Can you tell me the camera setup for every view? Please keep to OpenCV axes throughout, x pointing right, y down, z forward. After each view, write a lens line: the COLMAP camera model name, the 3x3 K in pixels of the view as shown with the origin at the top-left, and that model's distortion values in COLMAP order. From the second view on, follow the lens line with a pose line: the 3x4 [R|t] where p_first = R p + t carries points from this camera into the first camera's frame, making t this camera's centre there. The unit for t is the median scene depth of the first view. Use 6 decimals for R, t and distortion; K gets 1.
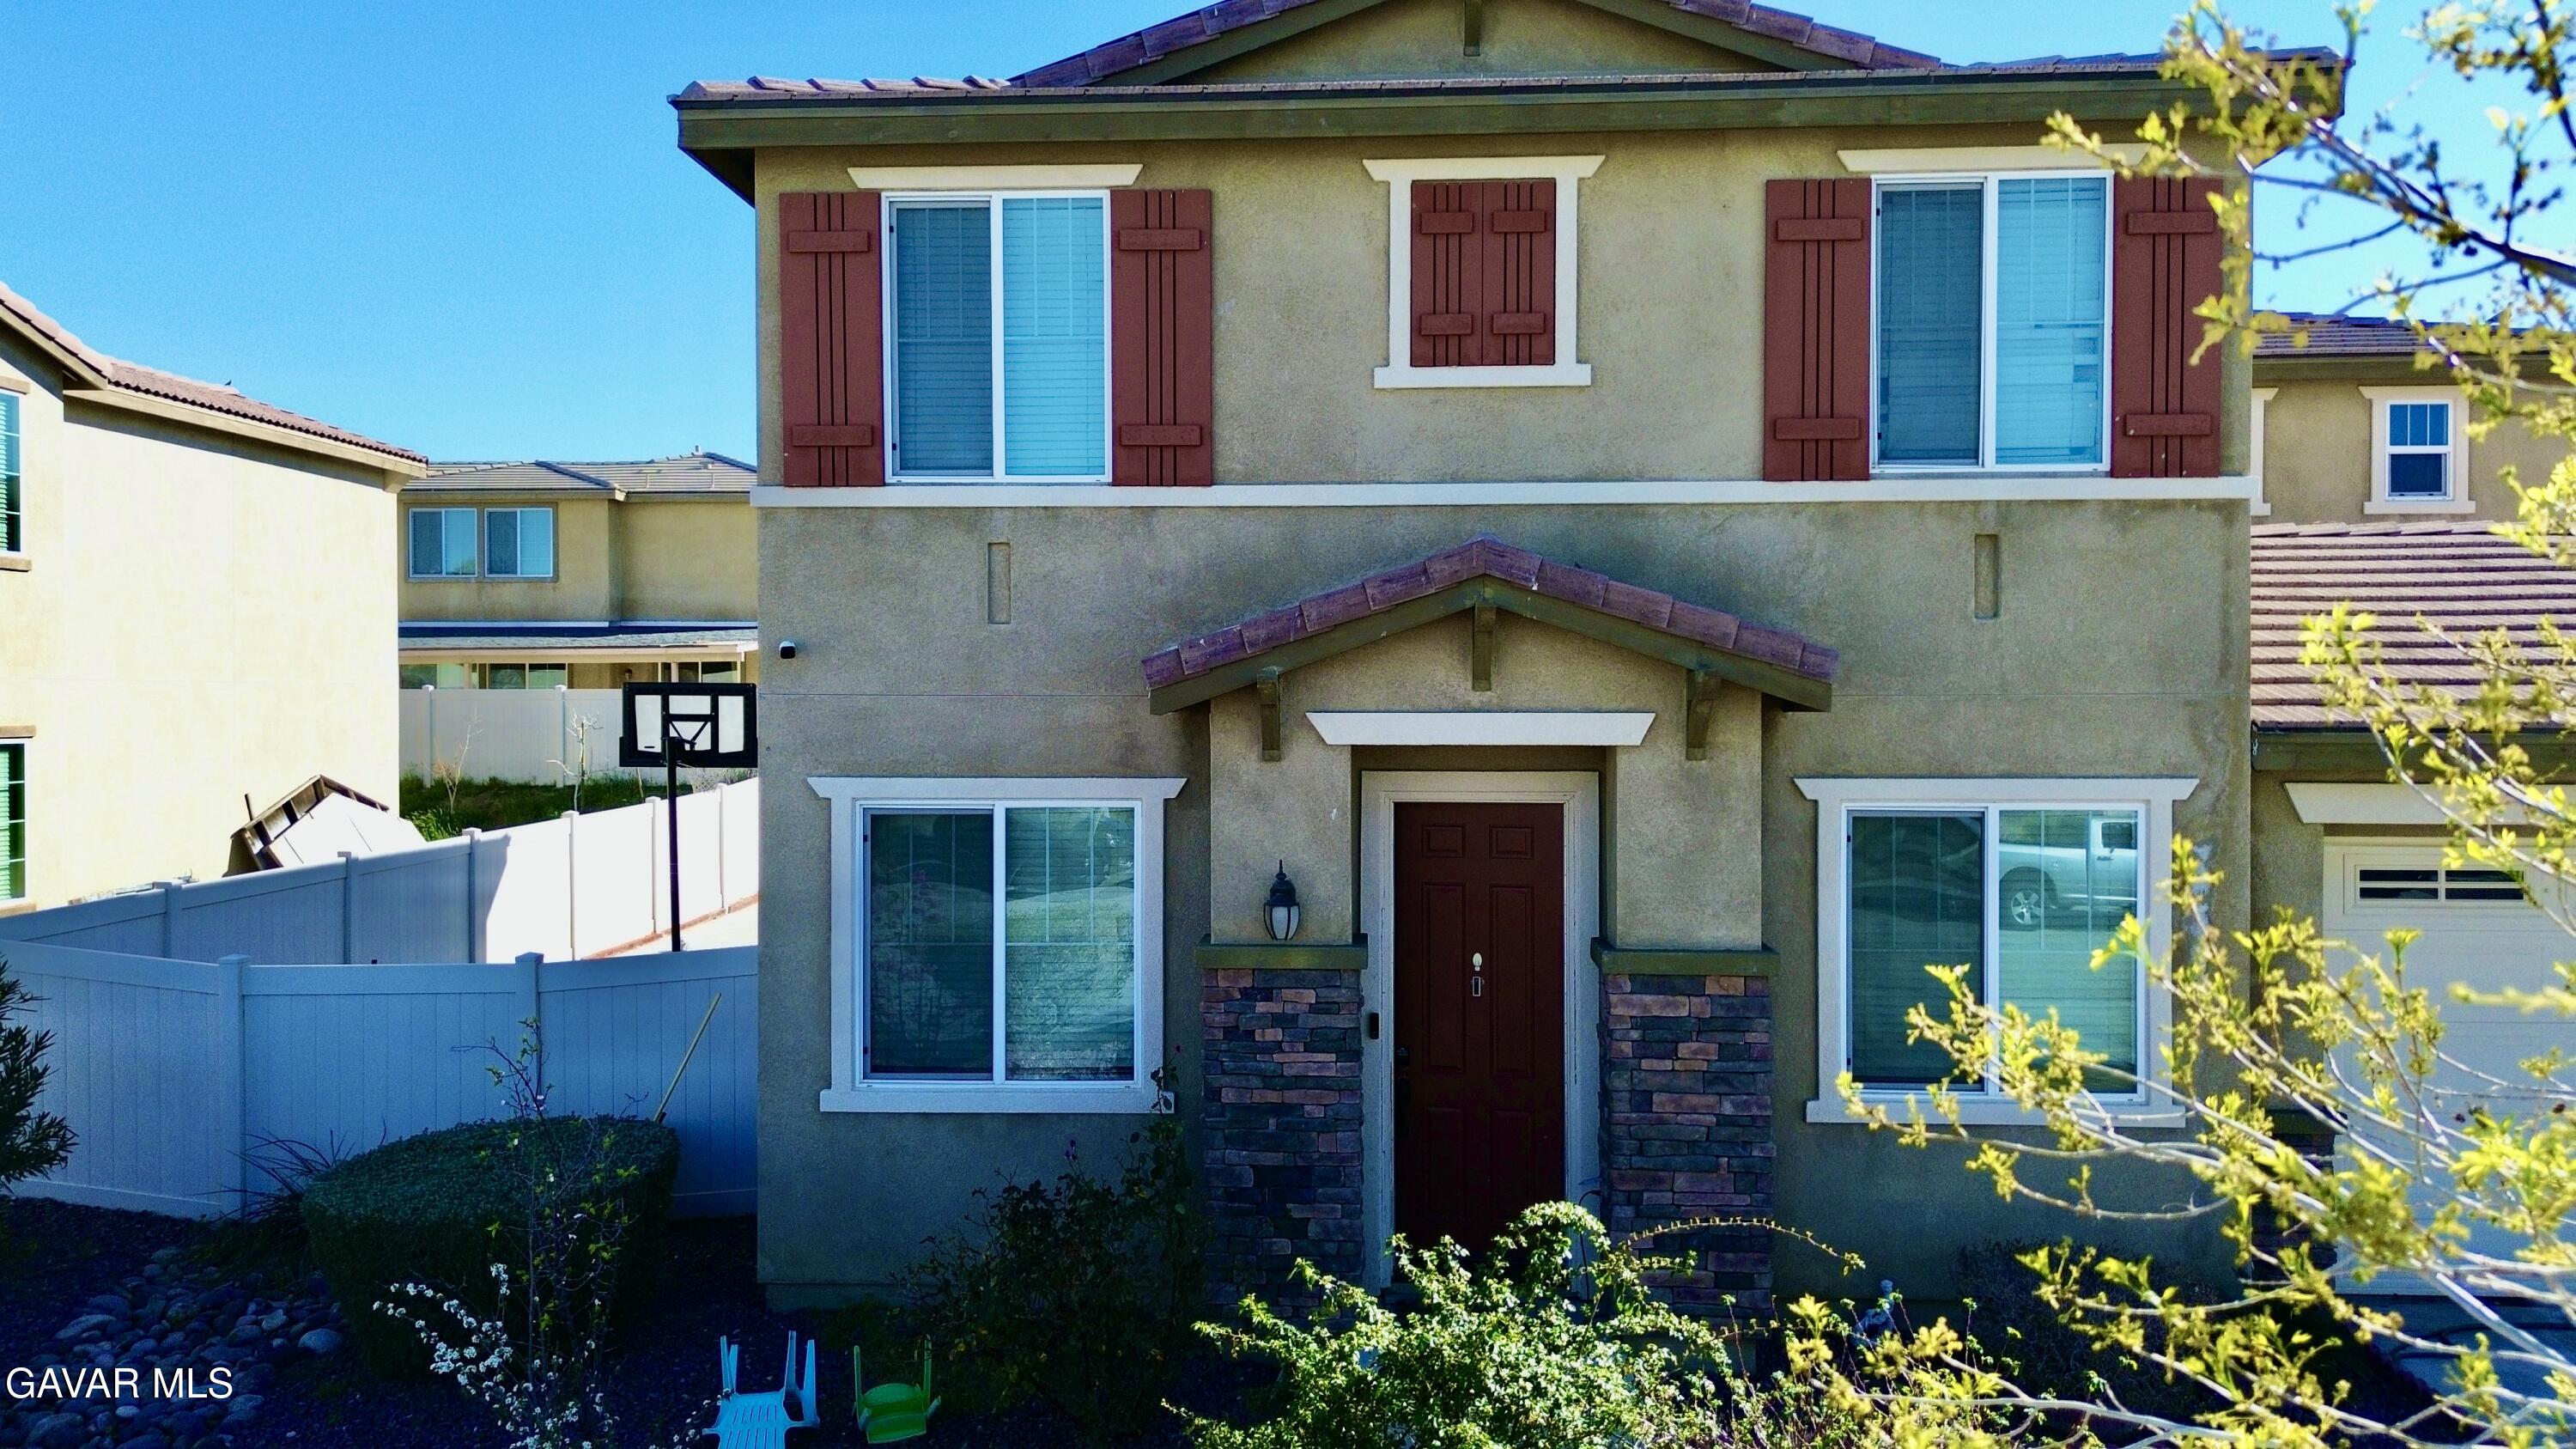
lens RADIAL K [[1815.0, 0, 1281.4], [0, 1815.0, 717.3], [0, 0, 1]] dist [0.097070, -0.121585]
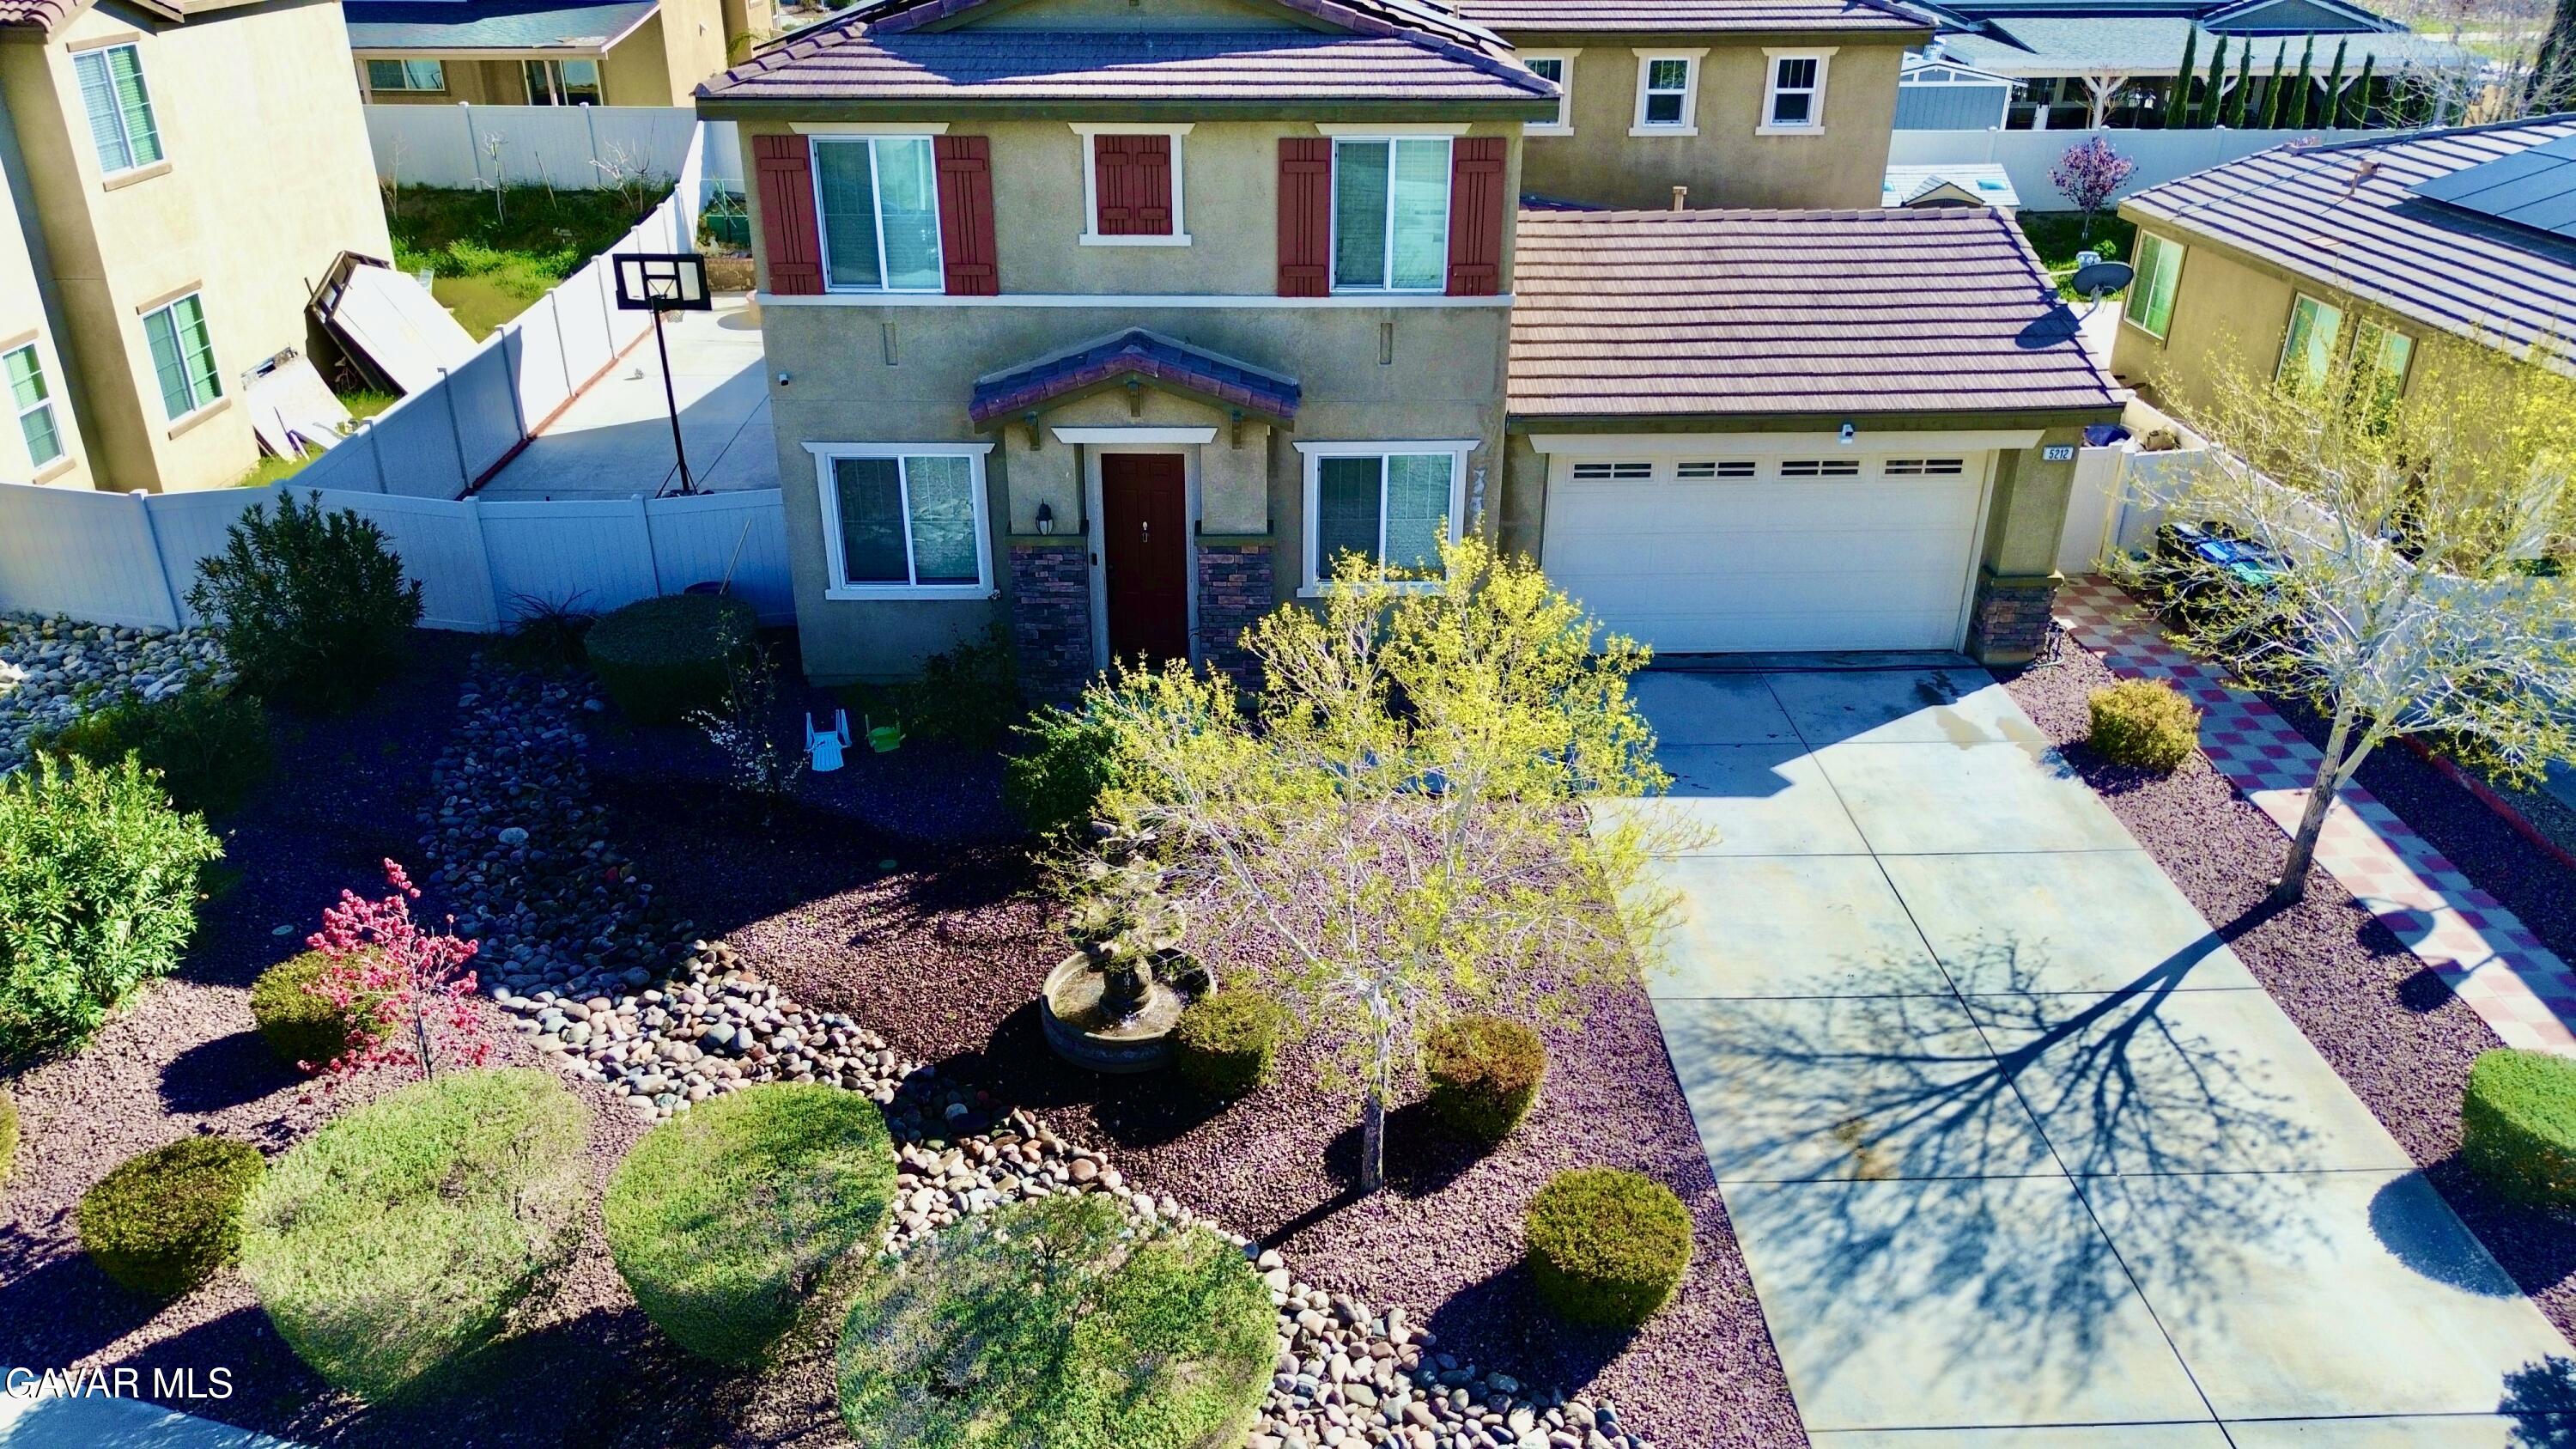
lens RADIAL K [[1821.4, 0, 1285.3], [0, 1821.4, 724.9], [0, 0, 1]] dist [0.064373, -0.064139]
pose [[0.996426, -0.032021, 0.078168, 0.100132], [-0.003948, 0.906705, 0.421748, -0.539881], [-0.084380, -0.420549, 0.903338, -0.984684]]
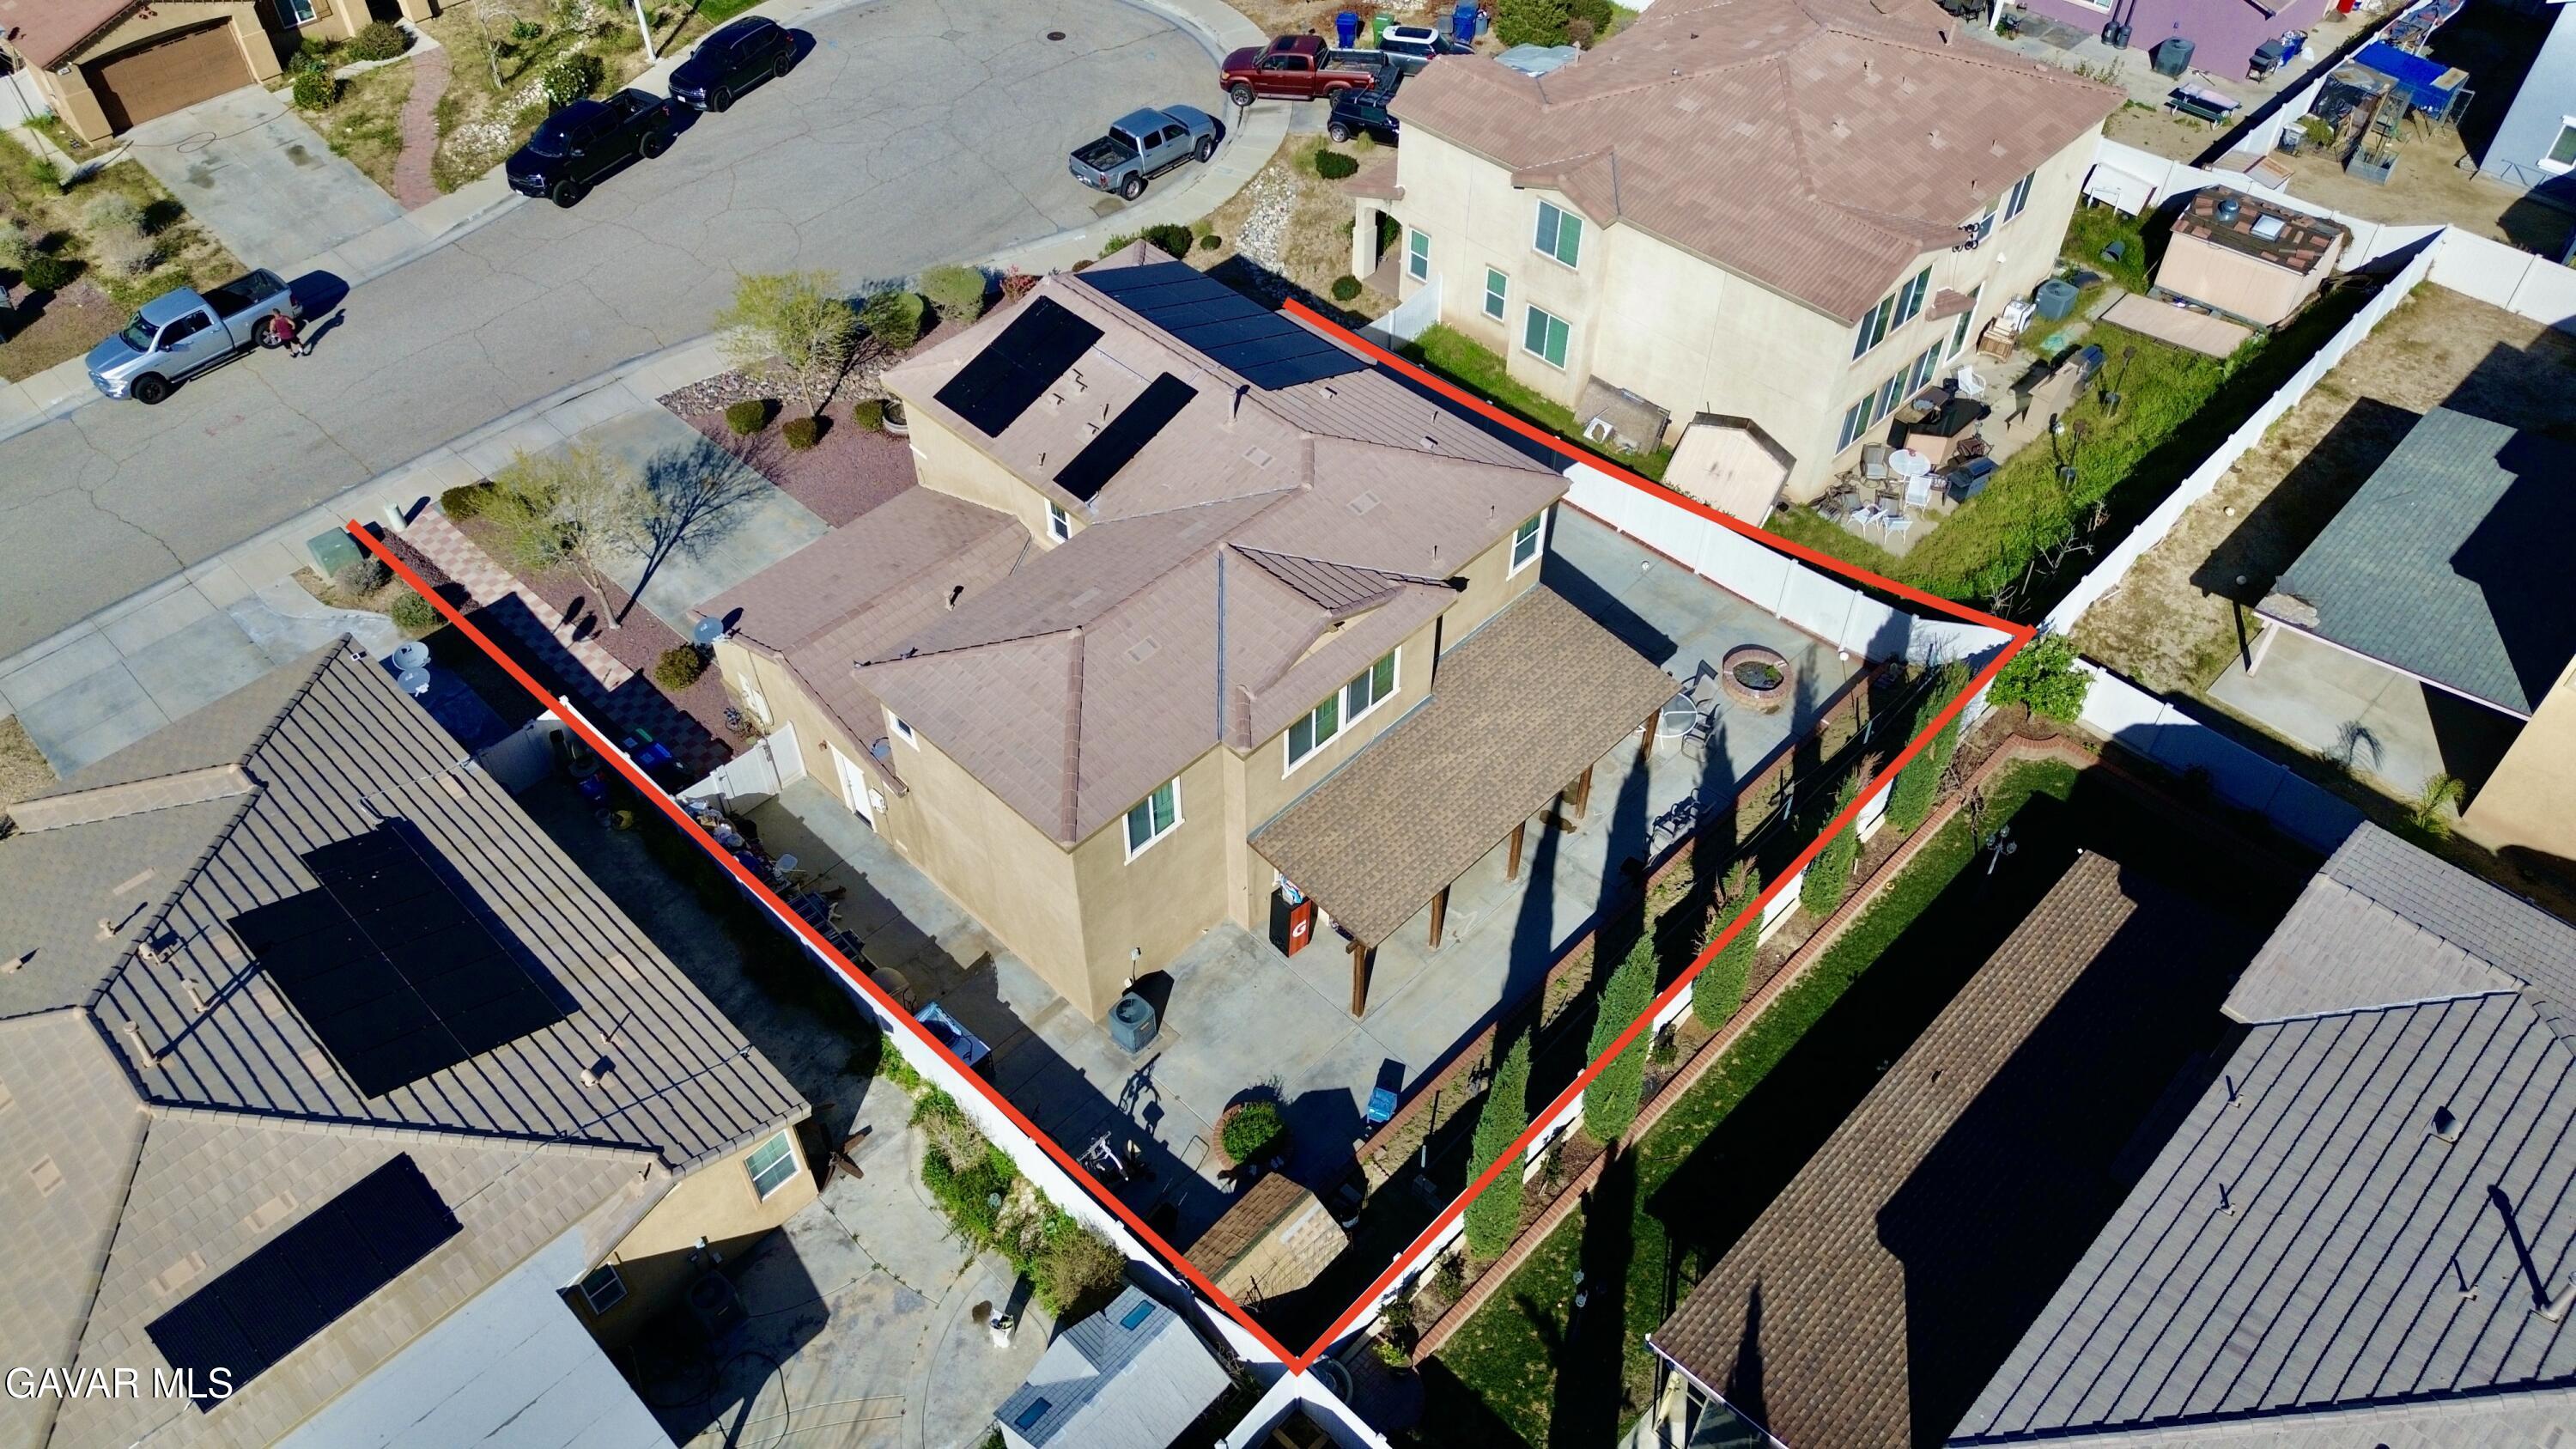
lens RADIAL K [[1821.4, 0, 1285.3], [0, 1821.4, 724.9], [0, 0, 1]] dist [0.064373, -0.064139]
pose [[-0.665675, 0.543013, -0.511872, 2.662947], [-0.003002, 0.683980, 0.729495, -3.047703], [0.746236, 0.487143, -0.453679, 4.160080]]
